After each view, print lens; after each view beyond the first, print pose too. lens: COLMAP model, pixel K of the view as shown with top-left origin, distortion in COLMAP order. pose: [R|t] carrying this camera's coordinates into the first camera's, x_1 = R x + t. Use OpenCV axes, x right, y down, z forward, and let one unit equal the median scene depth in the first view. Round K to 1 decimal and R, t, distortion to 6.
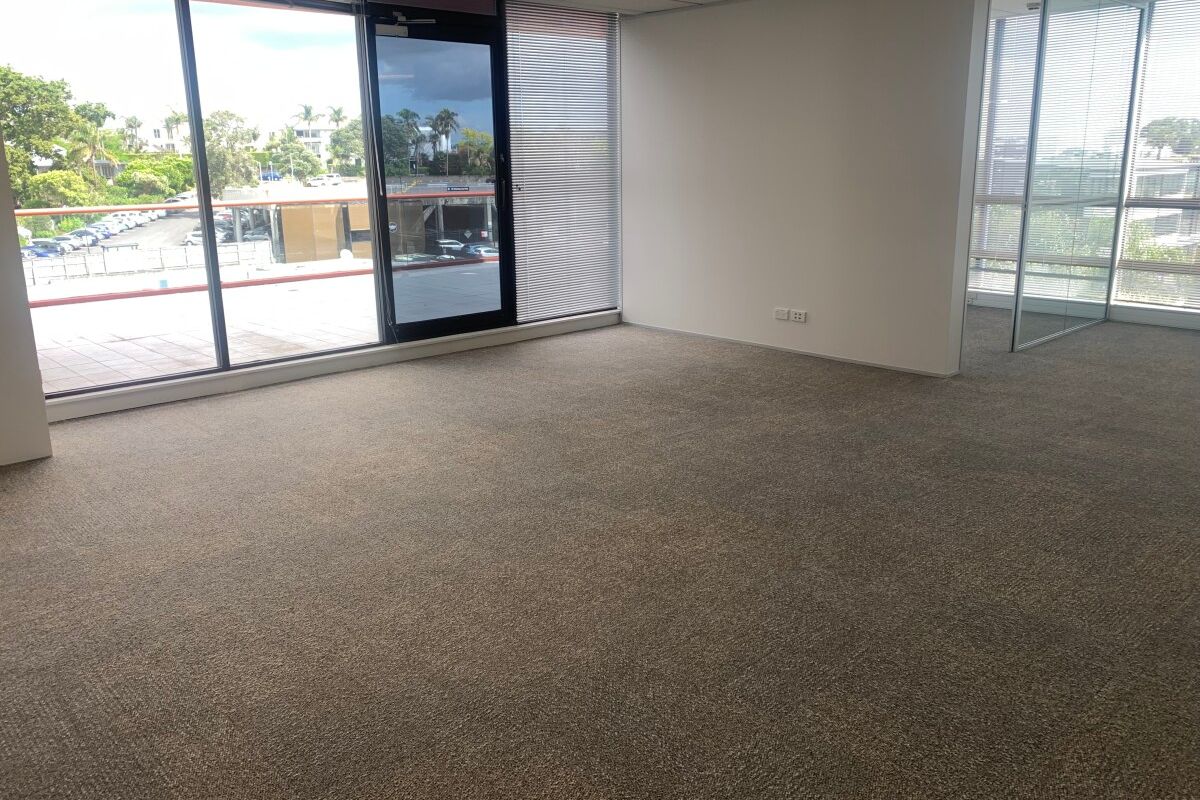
lens RADIAL K [[920.6, 0, 600.0], [0, 920.6, 400.0], [0, 0, 1]] dist [-0.004311, -0.010243]
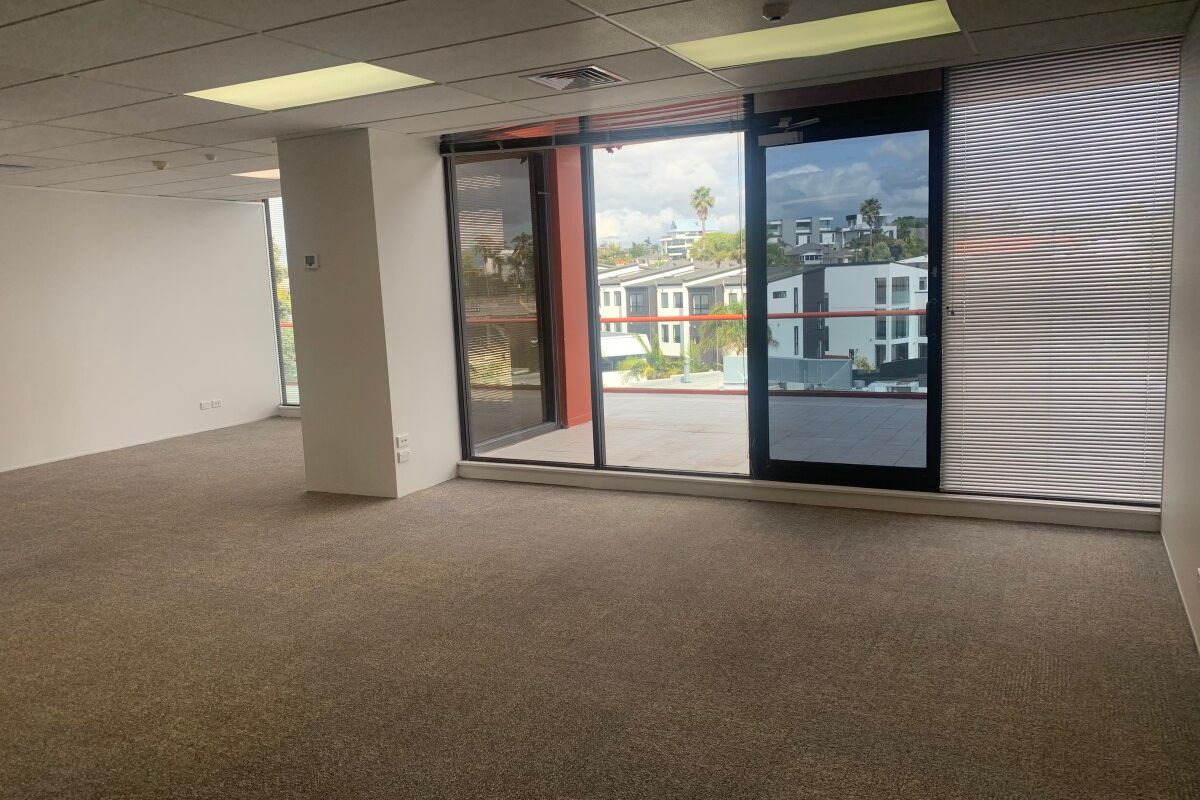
lens RADIAL K [[920.6, 0, 600.0], [0, 920.6, 400.0], [0, 0, 1]] dist [-0.004311, -0.010243]
pose [[0.345734, 0.121800, -0.930394, 0.607350], [-0.203892, 0.977600, 0.052214, -0.169140], [0.915913, 0.171648, 0.362824, 0.578340]]
